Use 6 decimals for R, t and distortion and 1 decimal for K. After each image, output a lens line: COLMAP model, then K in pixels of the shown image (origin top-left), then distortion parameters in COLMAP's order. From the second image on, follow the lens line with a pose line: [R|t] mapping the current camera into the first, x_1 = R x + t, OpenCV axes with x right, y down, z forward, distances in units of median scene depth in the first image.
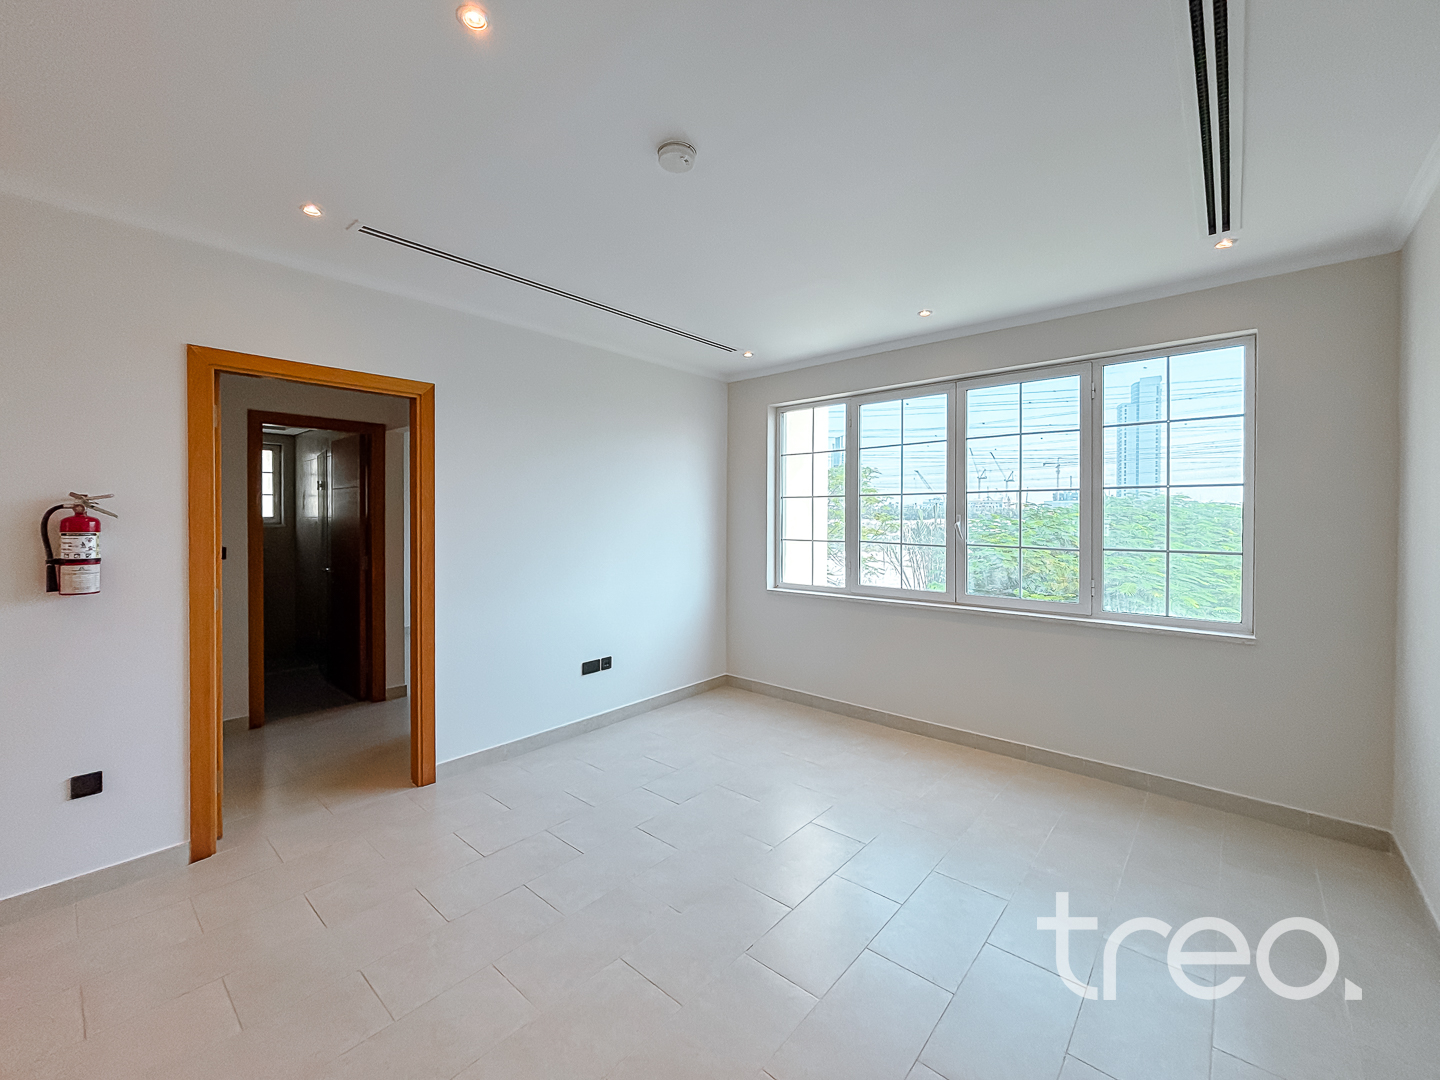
lens RADIAL K [[591.1, 0, 714.8], [0, 591.1, 536.3], [0, 0, 1]] dist [-0.000982, -0.000469]
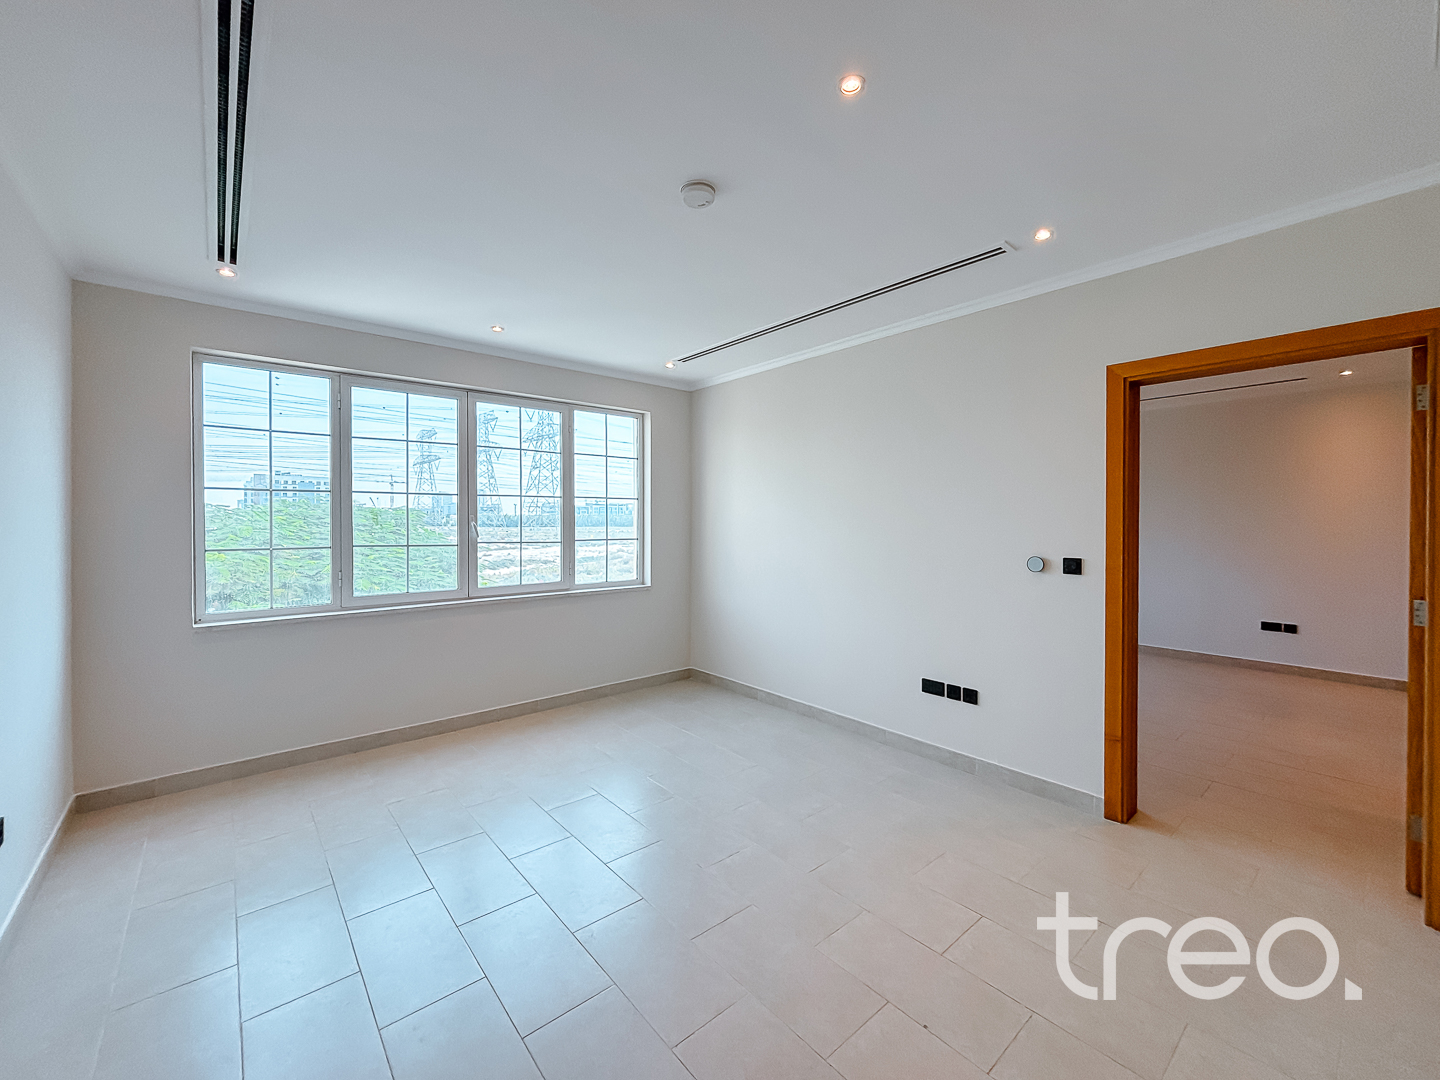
lens RADIAL K [[581.6, 0, 701.4], [0, 581.6, 538.3], [0, 0, 1]] dist [-0.000557, -0.000037]
pose [[0.157797, -0.040350, 0.986647, -0.559801], [0.027679, 0.998953, 0.036427, -0.021373], [-0.987084, 0.021561, 0.158749, 0.409407]]
